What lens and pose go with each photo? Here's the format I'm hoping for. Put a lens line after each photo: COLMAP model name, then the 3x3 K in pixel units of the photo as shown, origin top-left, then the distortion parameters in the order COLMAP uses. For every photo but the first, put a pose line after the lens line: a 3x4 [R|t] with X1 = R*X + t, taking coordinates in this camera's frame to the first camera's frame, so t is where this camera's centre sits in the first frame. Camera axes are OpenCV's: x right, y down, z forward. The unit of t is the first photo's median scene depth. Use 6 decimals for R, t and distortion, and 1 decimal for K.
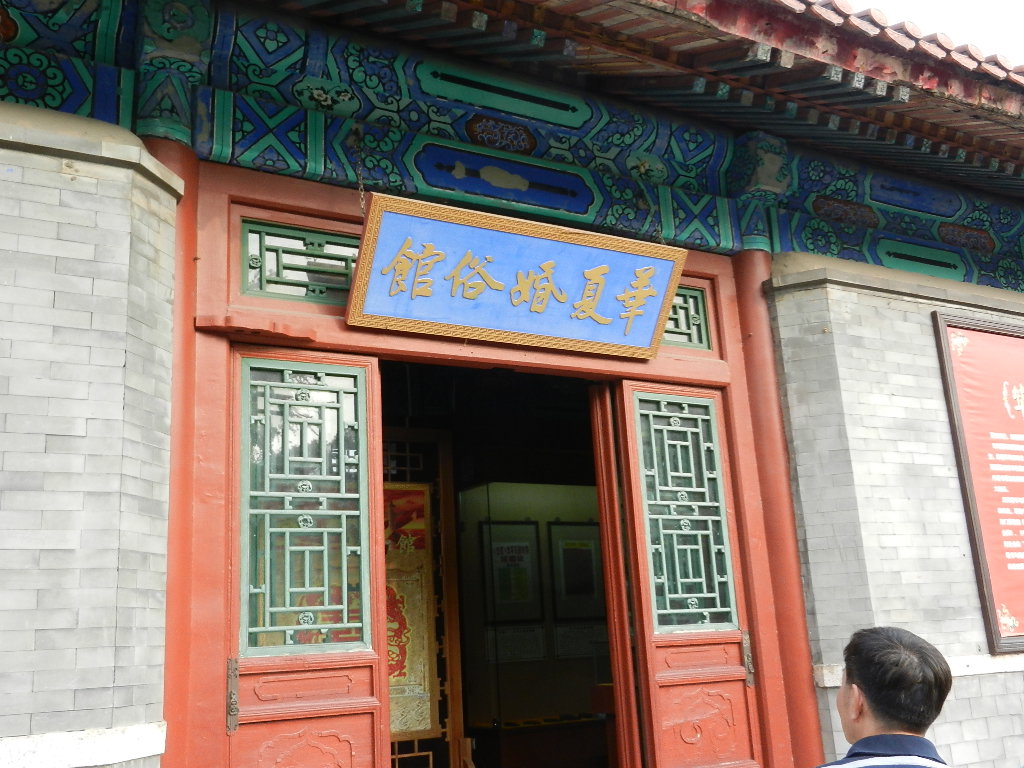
lens RADIAL K [[1014.6, 0, 511.9], [0, 1014.6, 384.1], [0, 0, 1]] dist [0.010721, 0.000000]
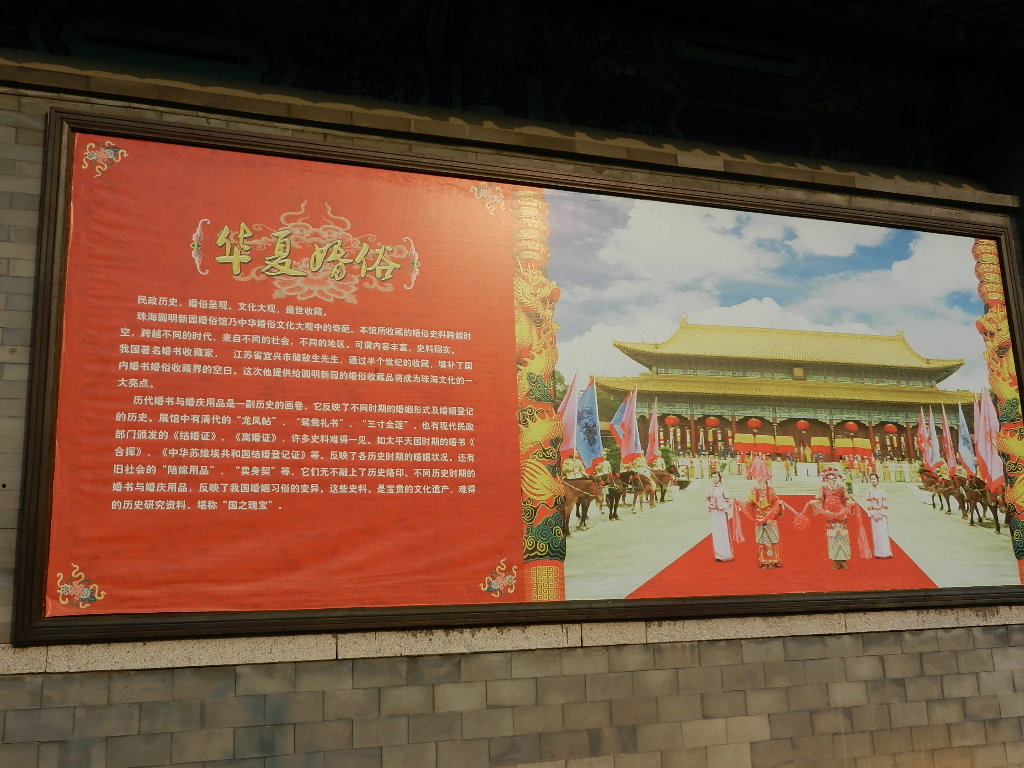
lens RADIAL K [[1014.6, 0, 511.5], [0, 1014.6, 384.2], [0, 0, 1]] dist [0.010721, 0.000000]
pose [[0.985789, -0.017182, -0.167106, 0.814561], [0.023486, 0.999082, 0.035822, 0.086497], [0.166337, -0.039237, 0.985288, 0.416927]]
